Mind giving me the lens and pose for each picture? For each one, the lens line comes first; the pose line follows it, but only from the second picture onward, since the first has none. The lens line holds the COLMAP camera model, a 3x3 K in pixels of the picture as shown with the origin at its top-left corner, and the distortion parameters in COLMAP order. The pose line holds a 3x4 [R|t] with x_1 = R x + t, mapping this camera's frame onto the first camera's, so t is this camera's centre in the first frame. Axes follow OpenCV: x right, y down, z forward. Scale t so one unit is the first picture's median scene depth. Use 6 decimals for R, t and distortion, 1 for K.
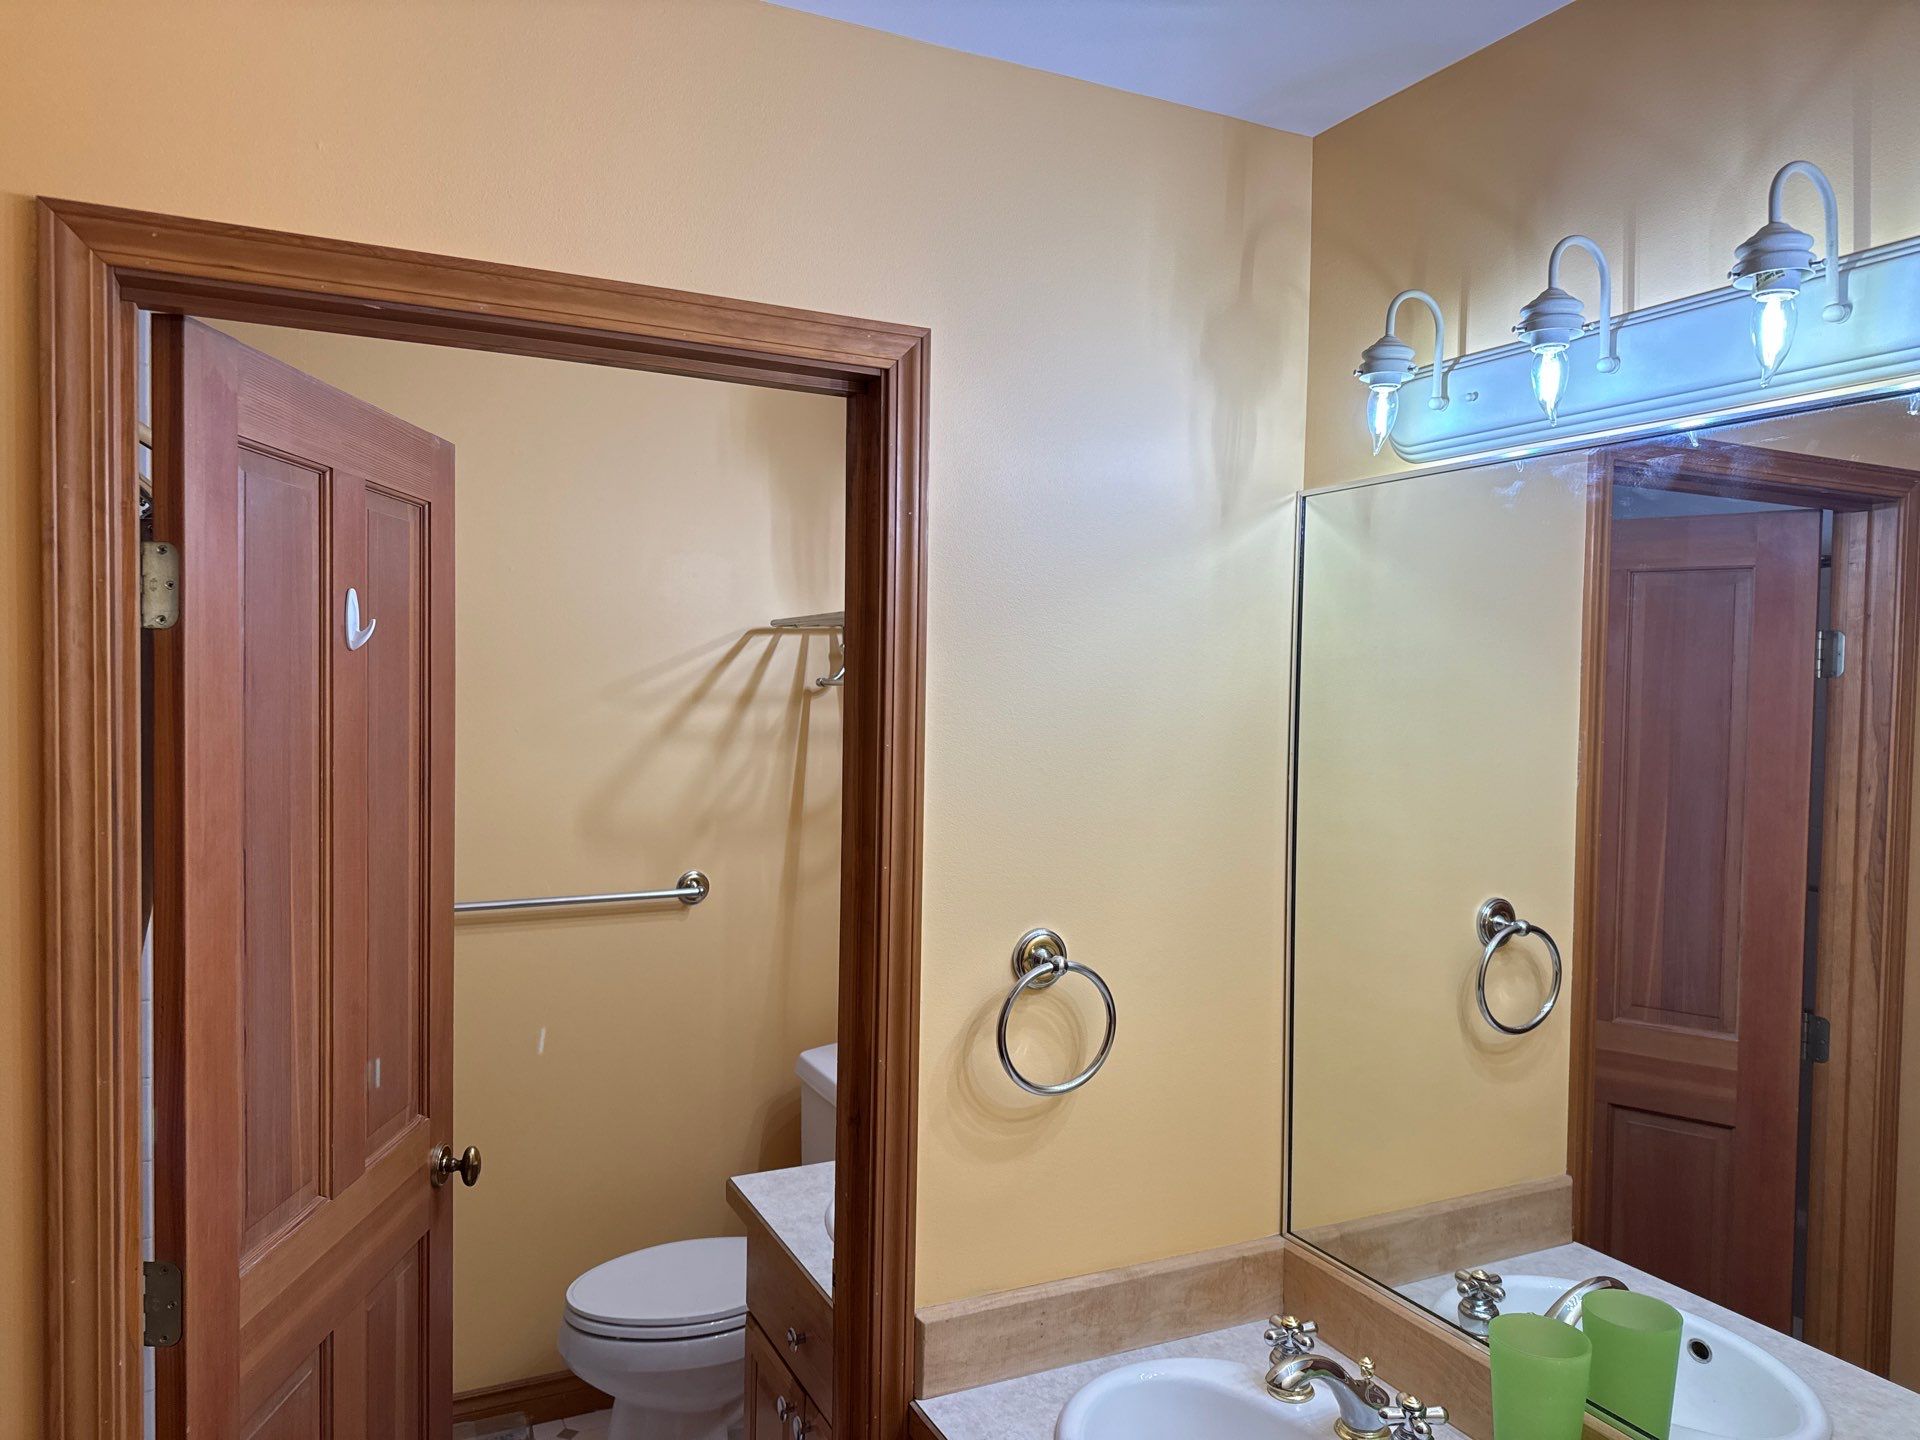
lens RADIAL K [[1301.5, 0, 960.4], [0, 1301.5, 724.2], [0, 0, 1]] dist [0.021383, -0.010249]
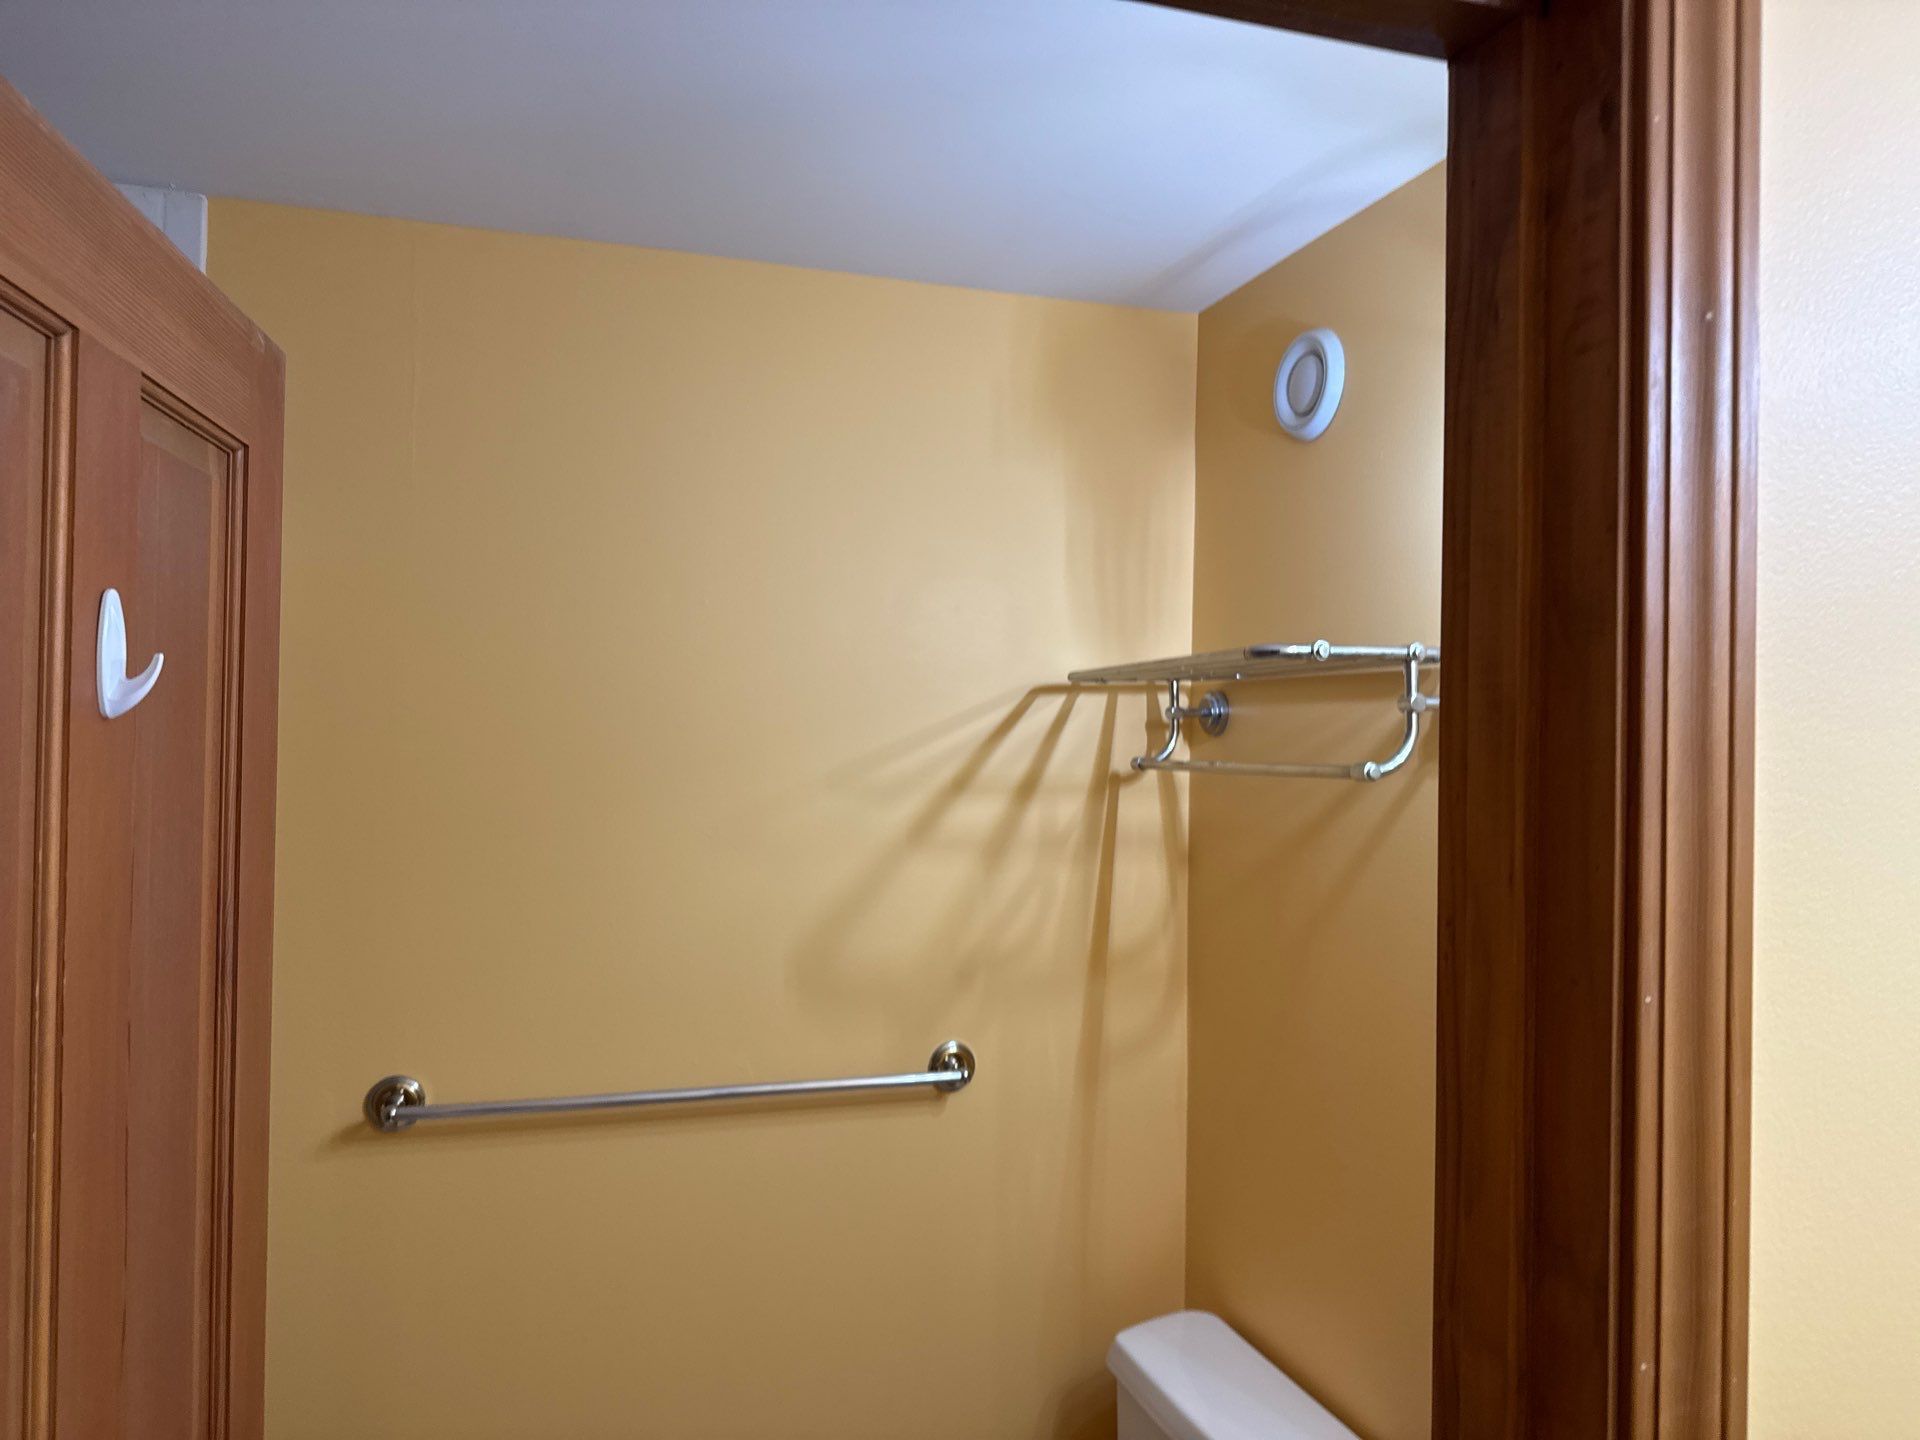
lens RADIAL K [[1301.5, 0, 959.3], [0, 1301.5, 721.0], [0, 0, 1]] dist [0.021383, -0.010249]
pose [[0.986649, -0.003926, -0.162815, -0.088964], [-0.004629, 0.998630, -0.052129, -0.018835], [0.162797, 0.052187, 0.985279, 0.318912]]
